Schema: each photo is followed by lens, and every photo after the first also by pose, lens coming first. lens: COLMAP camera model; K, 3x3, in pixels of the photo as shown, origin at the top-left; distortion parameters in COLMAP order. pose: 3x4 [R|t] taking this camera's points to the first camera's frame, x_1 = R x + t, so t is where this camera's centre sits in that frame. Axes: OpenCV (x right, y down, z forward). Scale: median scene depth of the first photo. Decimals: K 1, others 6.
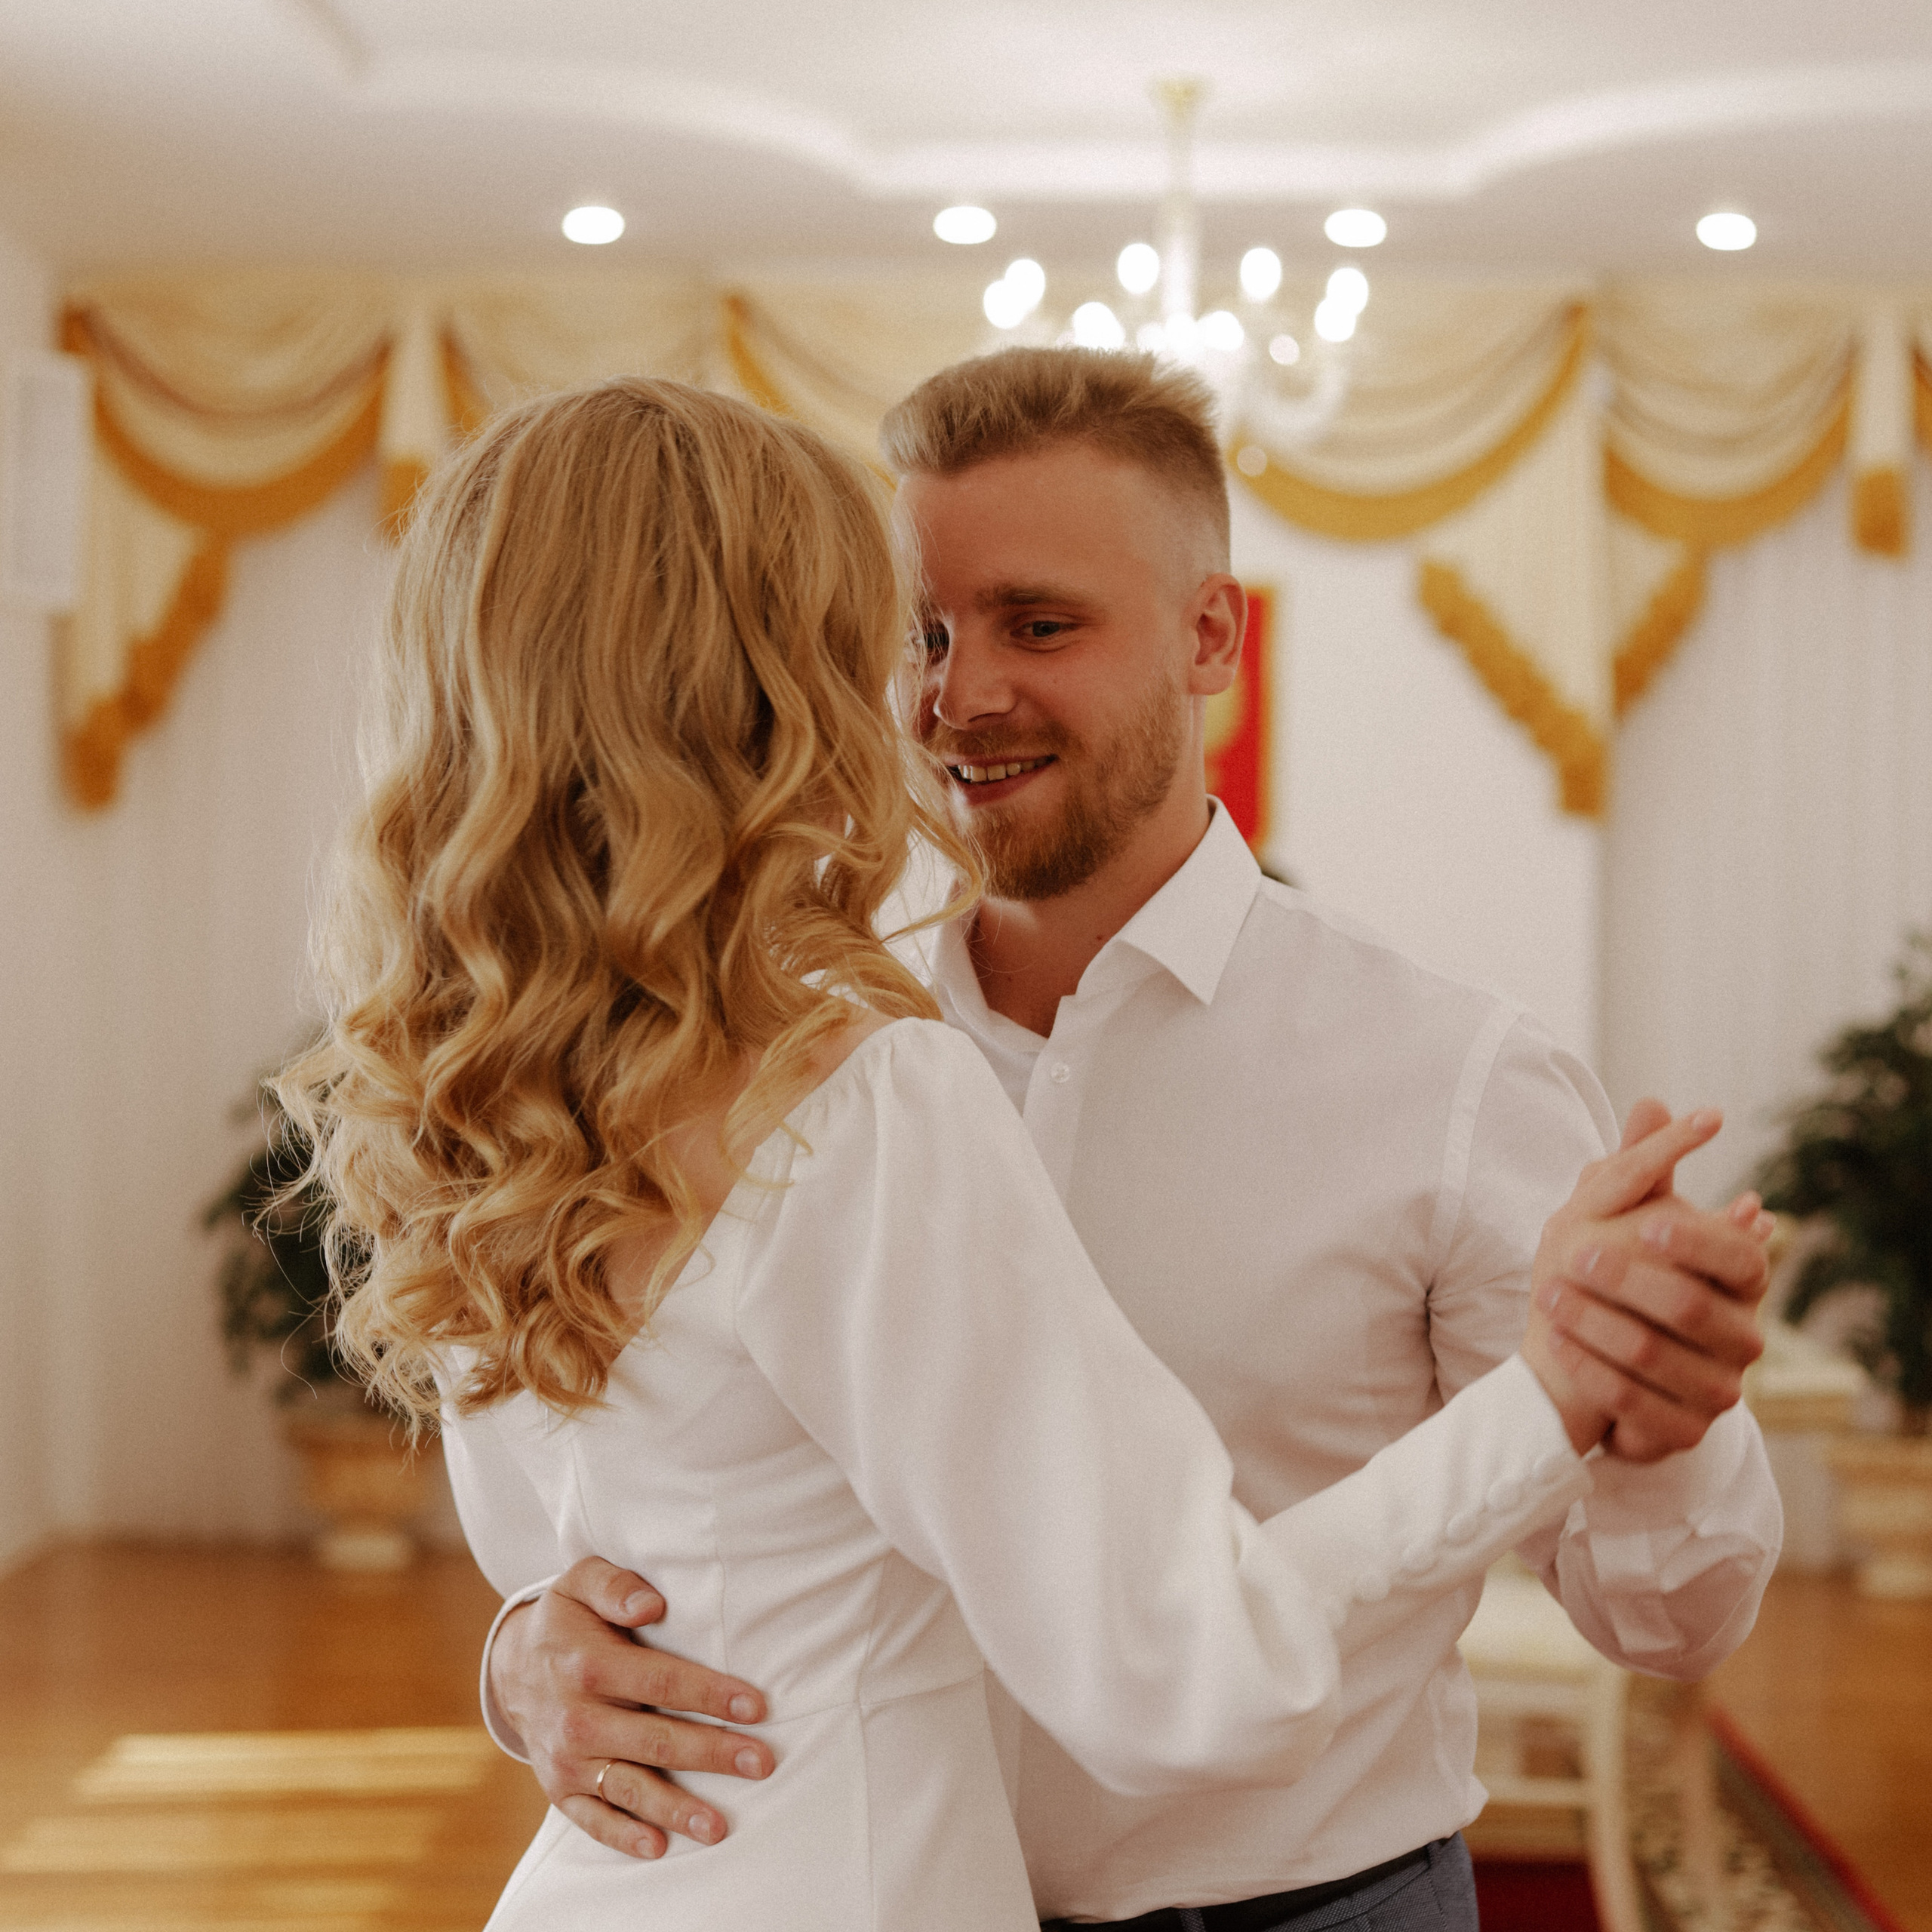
lens RADIAL K [[3867.5, 0, 959.0], [0, 3867.5, 968.3], [0, 0, 1]] dist [-0.042374, 0.000000]
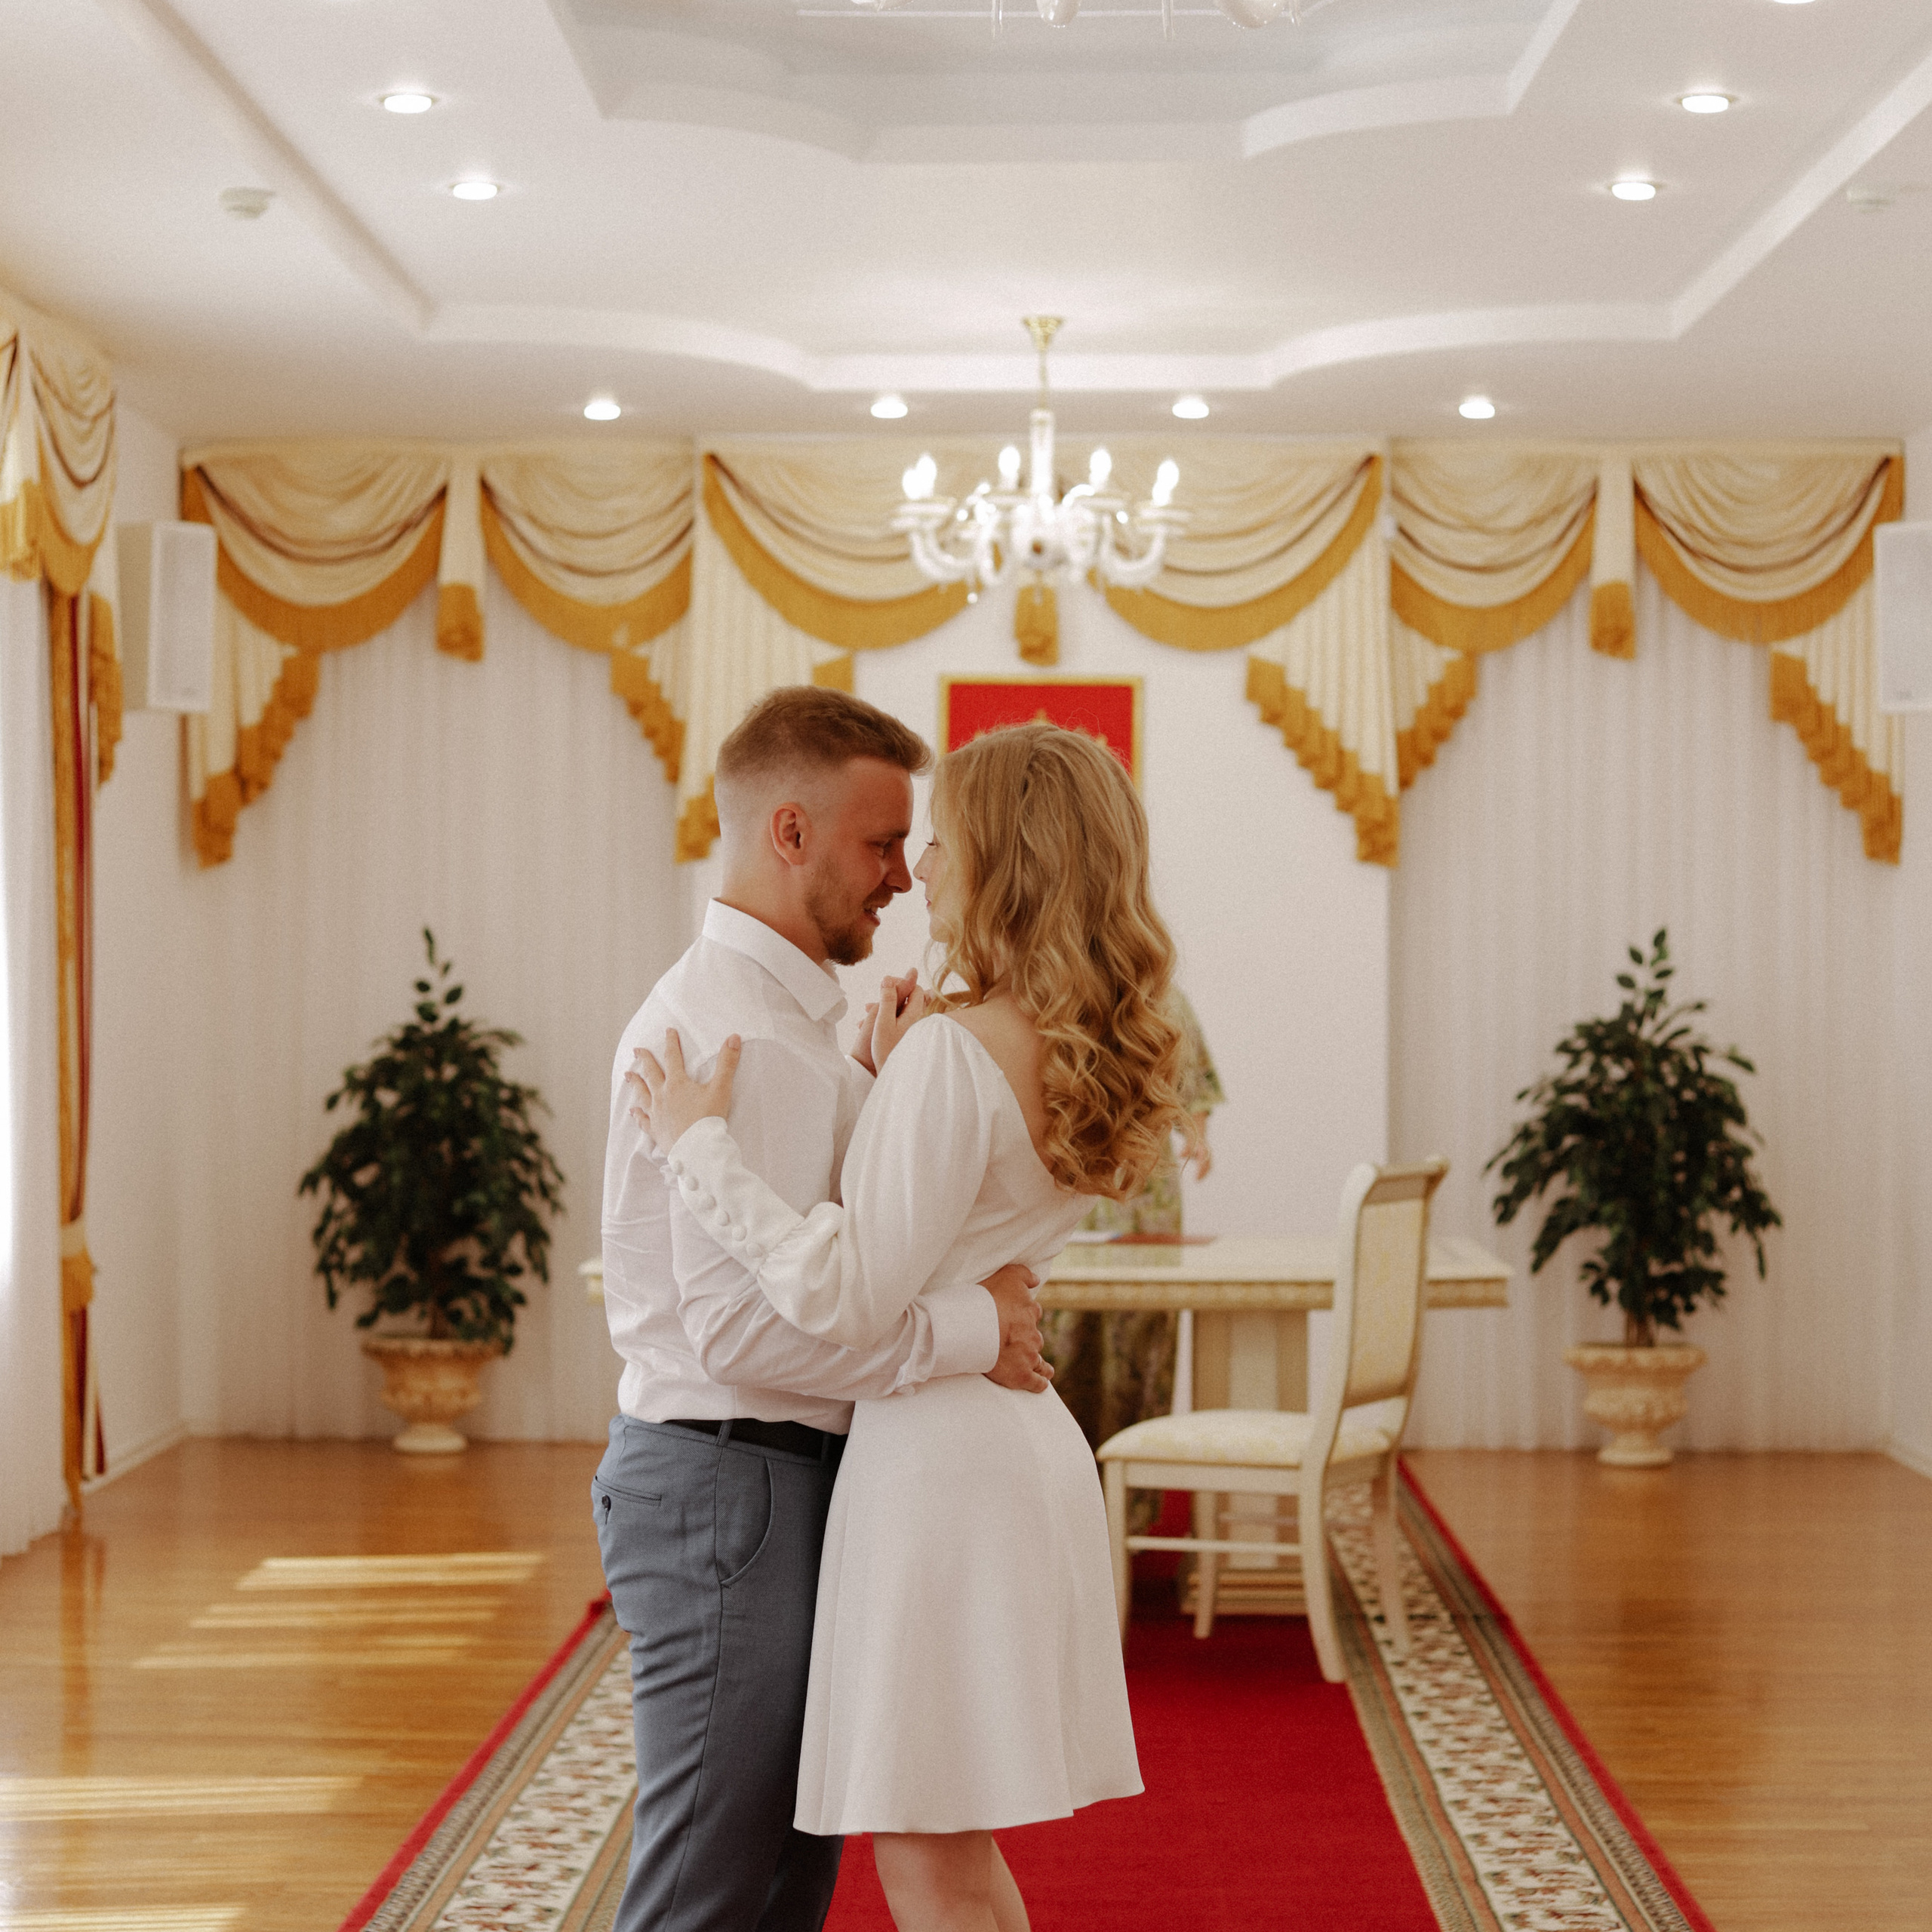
lens RADIAL K [[3867.5, 0, 973.4], [0, 3867.5, 963.3], [0, 0, 1]] dist [-0.042374, 0.000000]
pose [[0.999963, -0.007367, 0.004354, 0.030727], [0.007385, 0.999964, -0.004096, -0.001492], [-0.004324, 0.004128, 0.999982, -0.400609]]
